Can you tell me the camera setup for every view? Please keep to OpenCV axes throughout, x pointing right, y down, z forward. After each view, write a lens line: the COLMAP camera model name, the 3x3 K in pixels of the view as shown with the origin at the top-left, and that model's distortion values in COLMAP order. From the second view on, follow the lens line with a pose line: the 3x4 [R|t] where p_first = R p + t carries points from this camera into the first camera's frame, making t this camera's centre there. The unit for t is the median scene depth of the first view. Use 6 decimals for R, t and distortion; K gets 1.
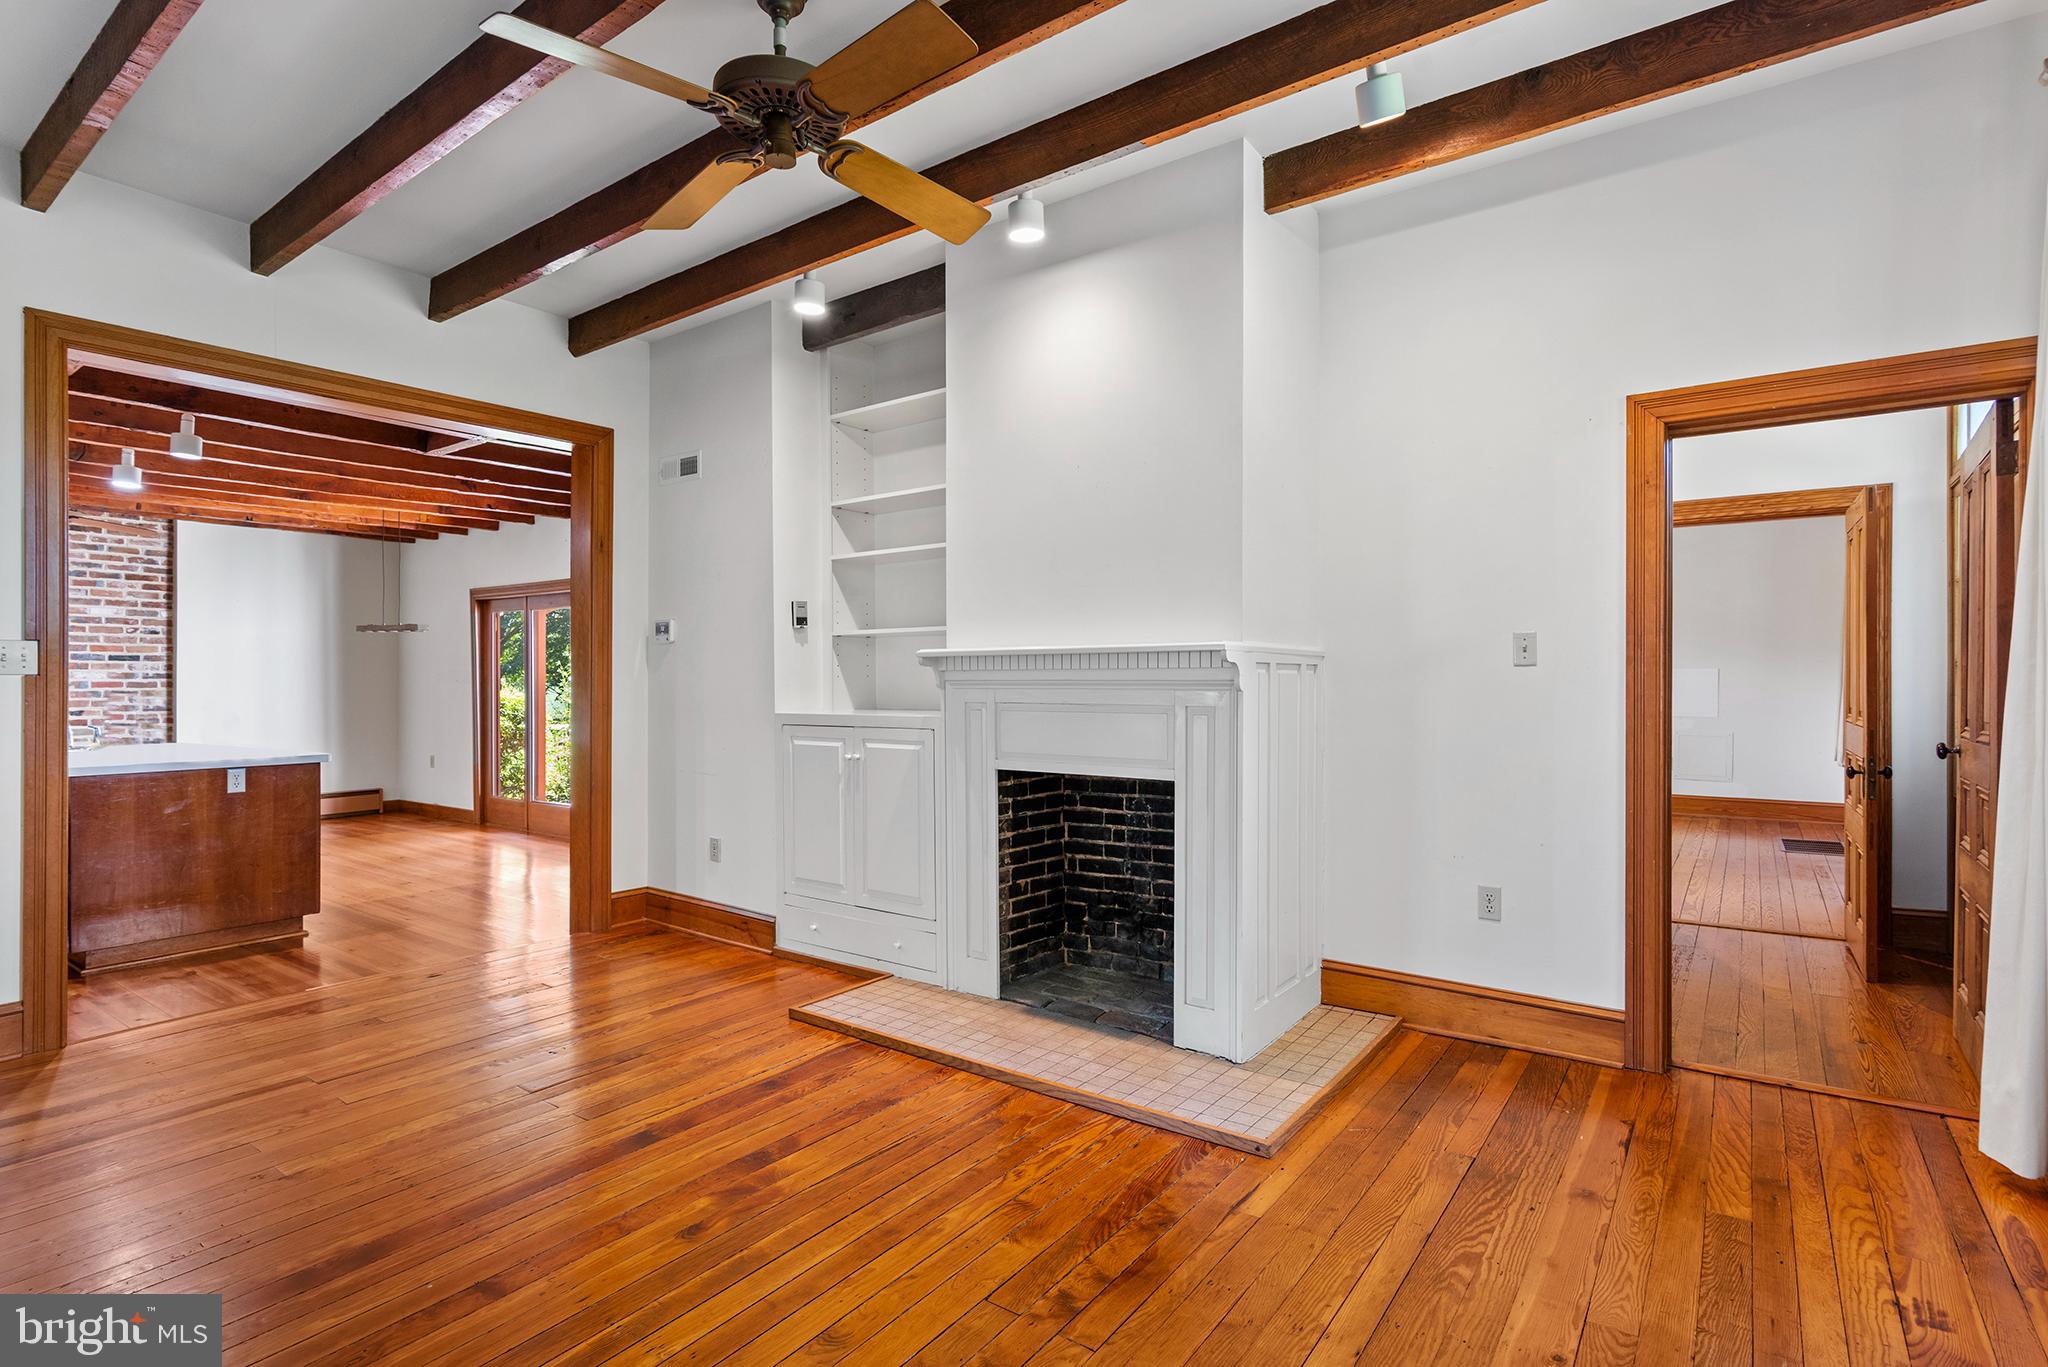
lens RADIAL K [[1011.0, 0, 1014.5], [0, 1011.0, 684.4], [0, 0, 1]] dist [0.011039, -0.001989]
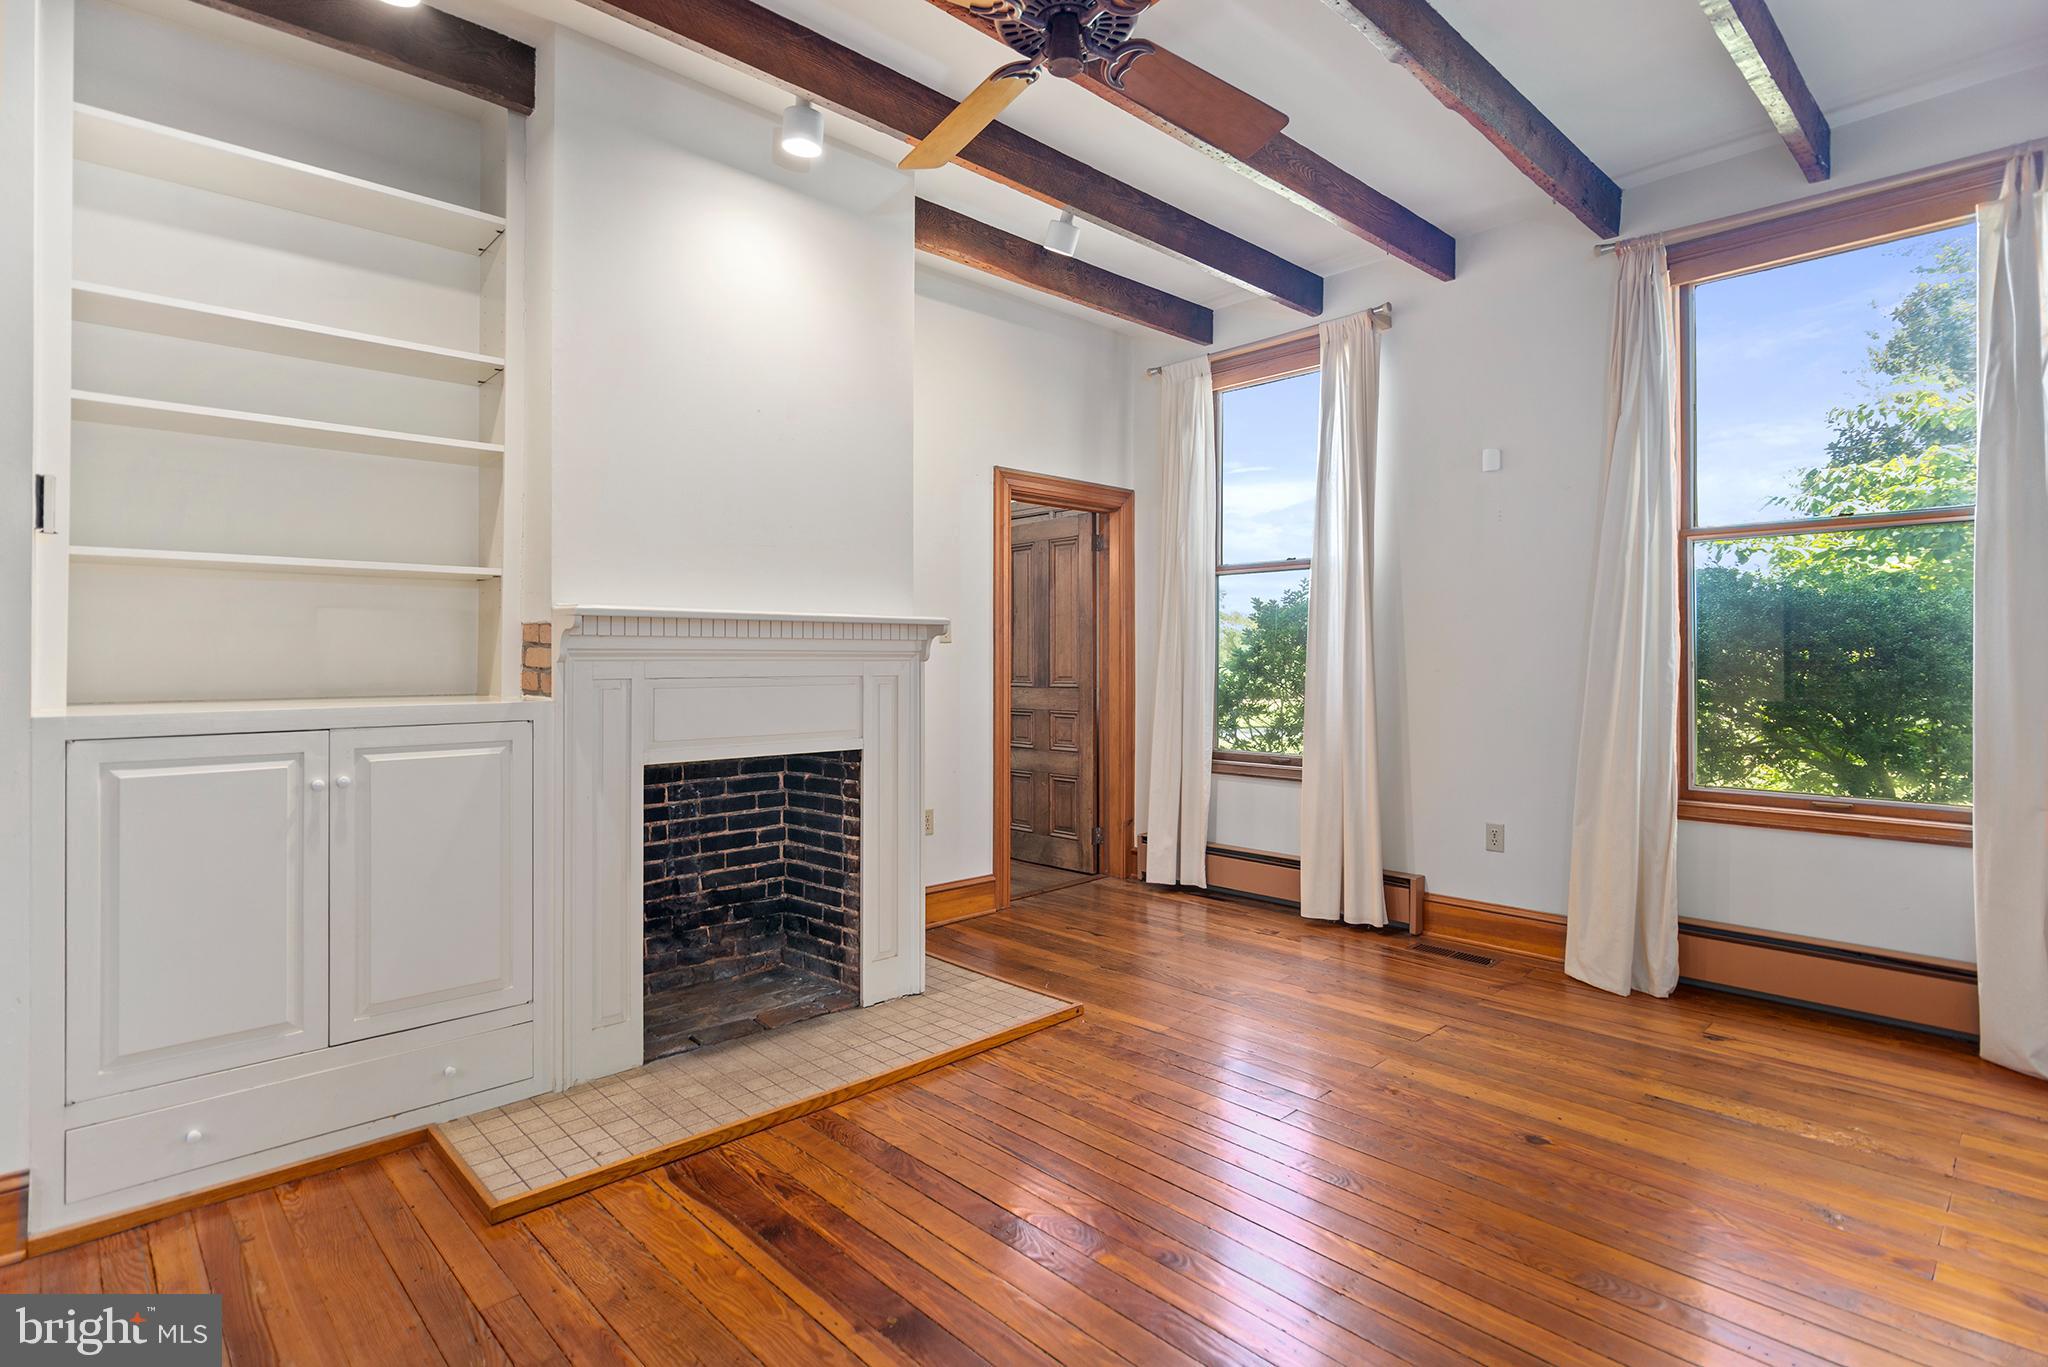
lens RADIAL K [[1011.0, 0, 1031.4], [0, 1011.0, 649.9], [0, 0, 1]] dist [0.011039, -0.001989]
pose [[0.170548, 0.009971, 0.985299, -0.772288], [0.004321, 0.999932, -0.010866, 0.006275], [-0.985340, 0.006110, 0.170493, 0.611420]]
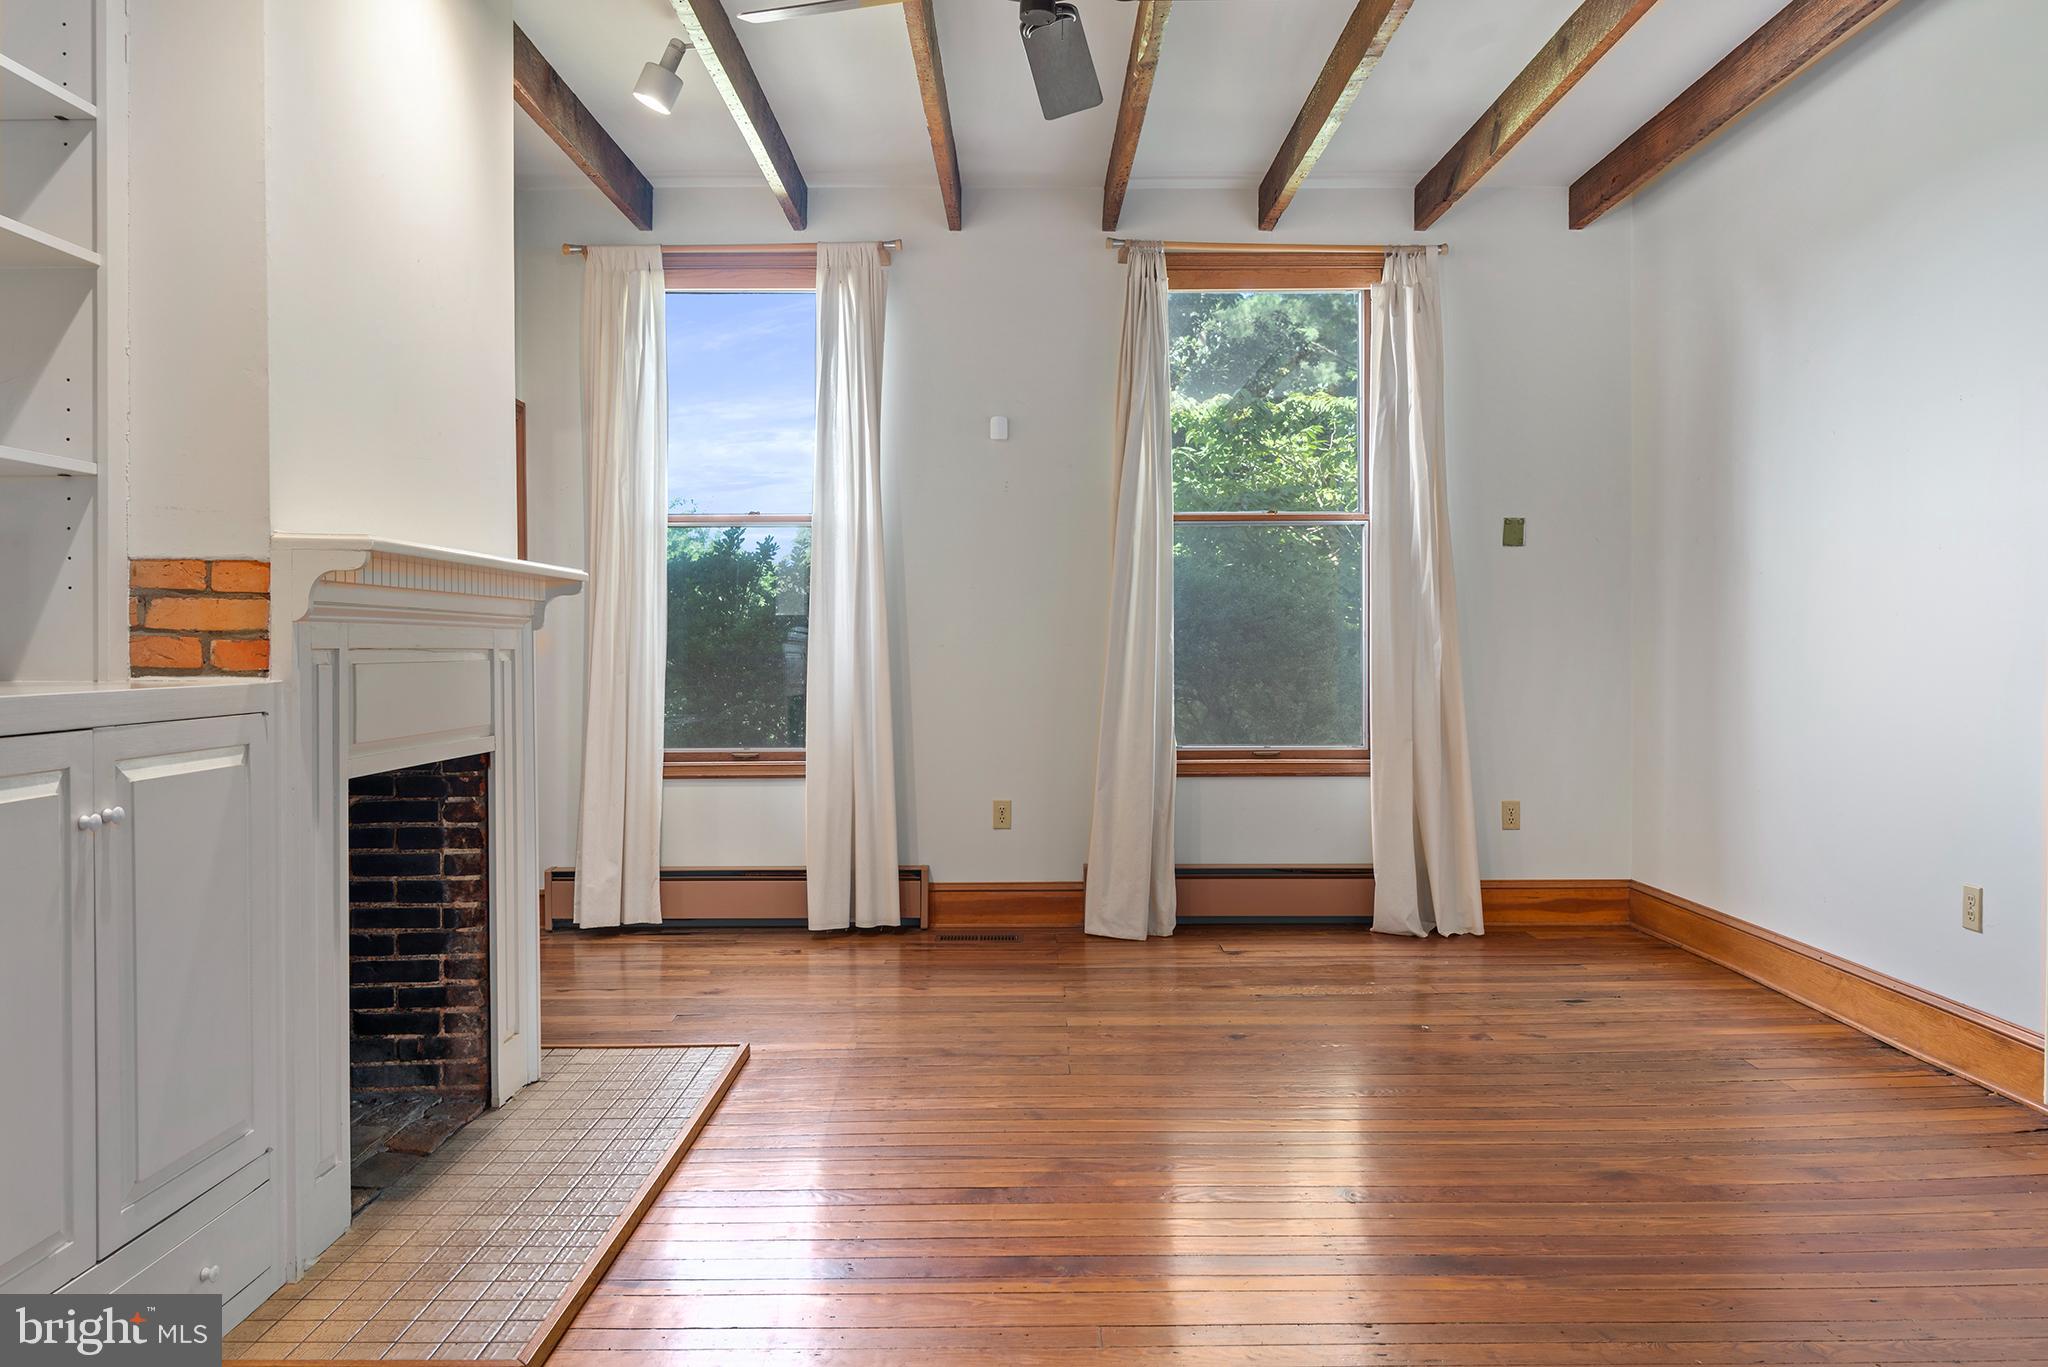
lens RADIAL K [[1442.4, 0, 1016.7], [0, 1442.4, 686.0], [0, 0, 1]] dist [0.013785, -0.001451]
pose [[-0.590768, -0.018757, 0.806623, -0.852812], [0.005604, 0.999610, 0.027350, 0.020367], [-0.806822, 0.020678, -0.590433, 1.224797]]
